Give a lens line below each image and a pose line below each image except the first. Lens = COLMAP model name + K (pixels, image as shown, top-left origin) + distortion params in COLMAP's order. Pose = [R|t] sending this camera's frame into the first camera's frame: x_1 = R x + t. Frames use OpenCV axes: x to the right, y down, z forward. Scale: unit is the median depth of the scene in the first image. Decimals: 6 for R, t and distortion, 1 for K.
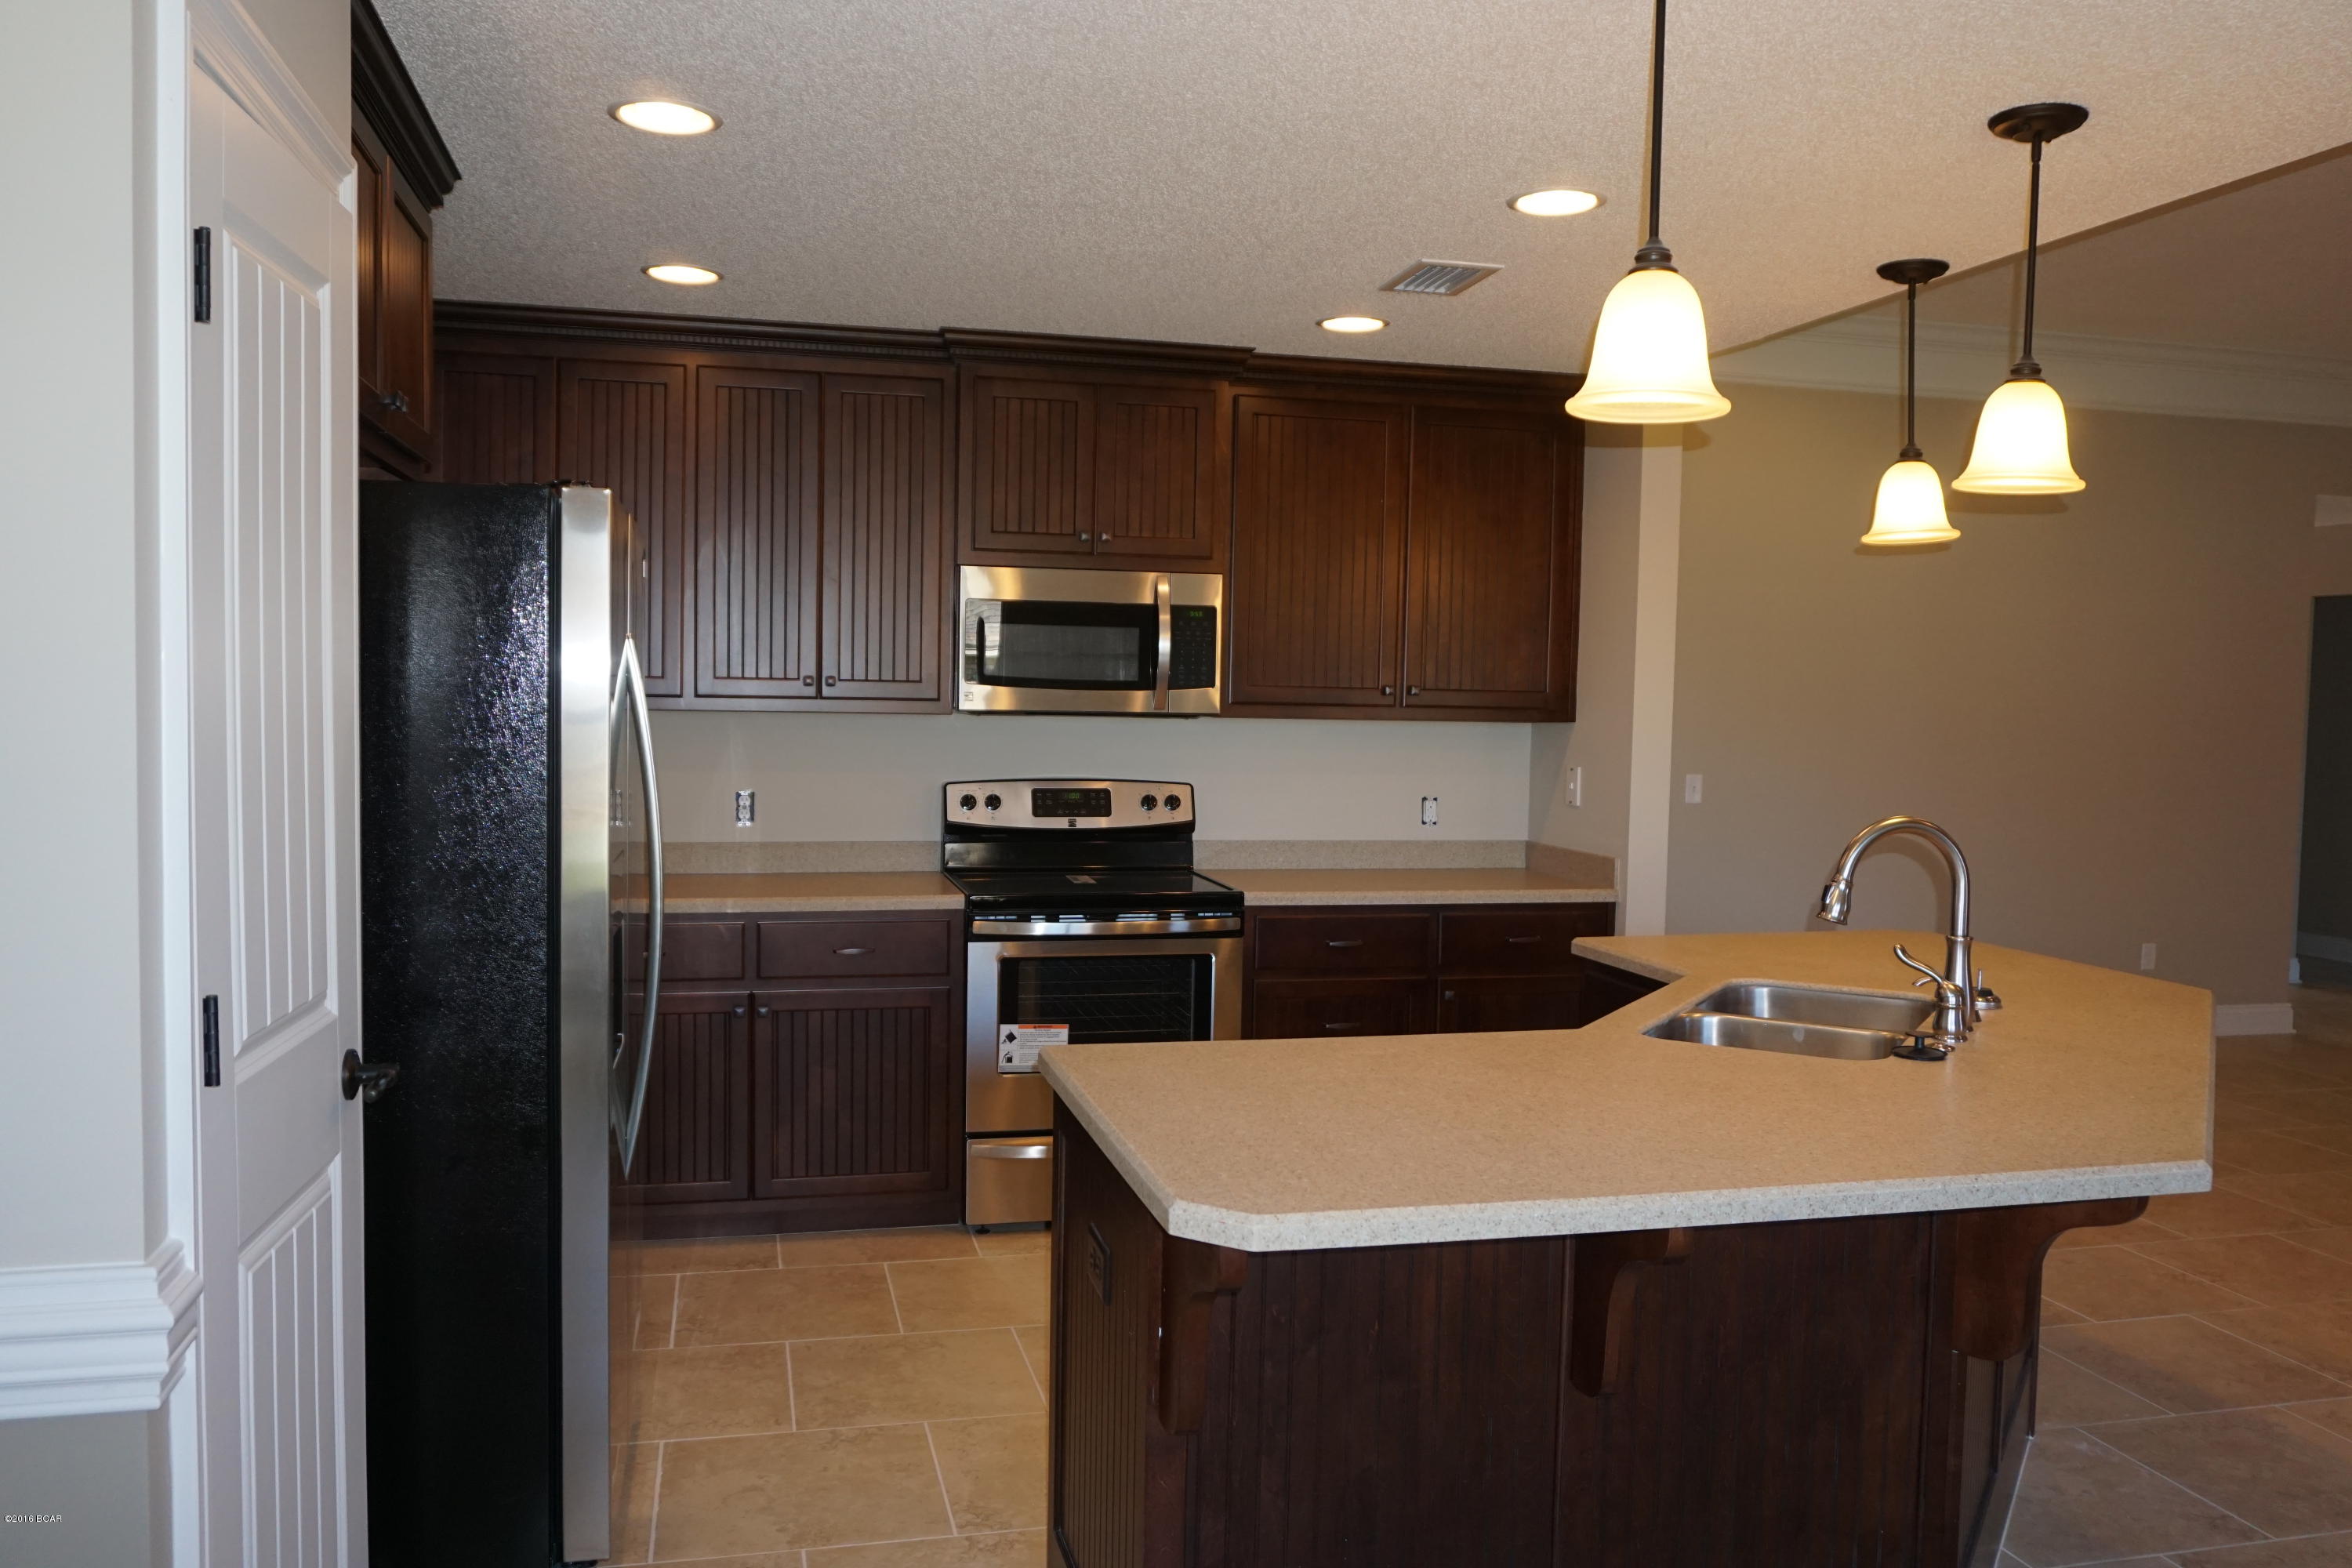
lens RADIAL K [[1792.0, 0, 1181.5], [0, 1792.0, 779.3], [0, 0, 1]] dist [-0.042412, 0.034004]
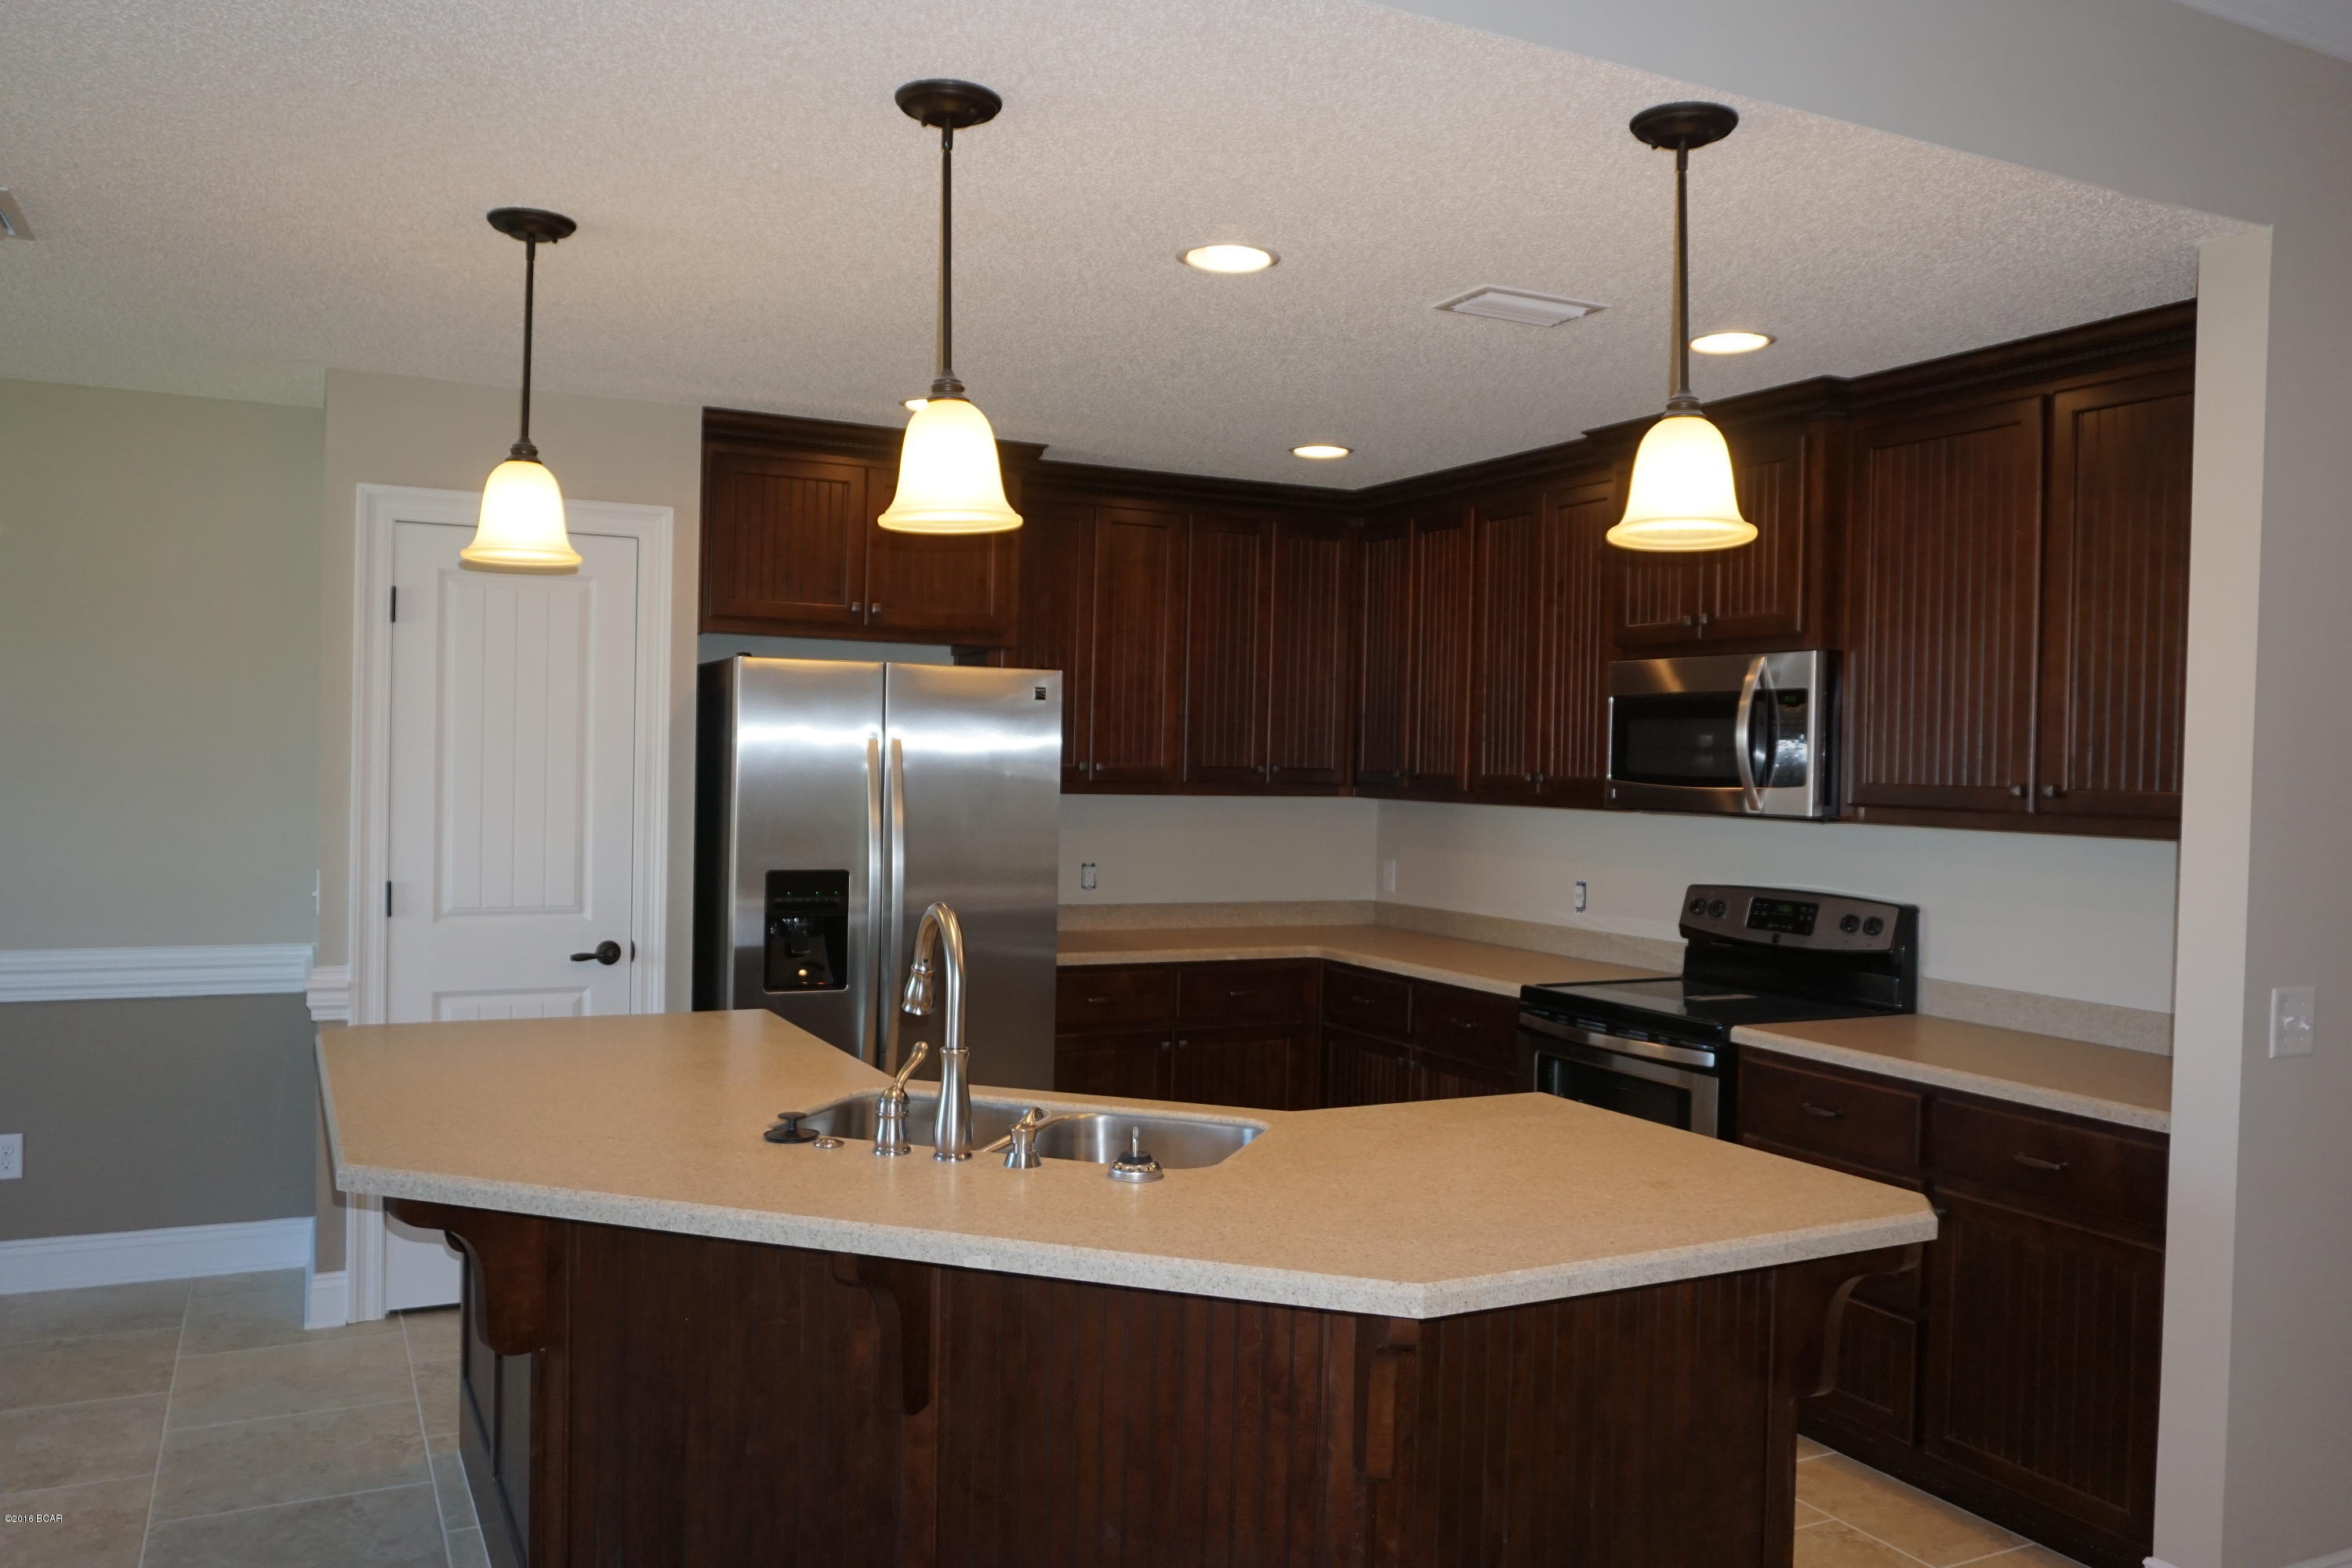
lens RADIAL K [[1792.0, 0, 1181.5], [0, 1792.0, 779.3], [0, 0, 1]] dist [-0.042412, 0.034004]
pose [[0.213910, -0.002892, -0.976849, 0.747455], [-0.057131, 0.998247, -0.015466, -0.024325], [0.975181, 0.059116, 0.213369, 0.516935]]
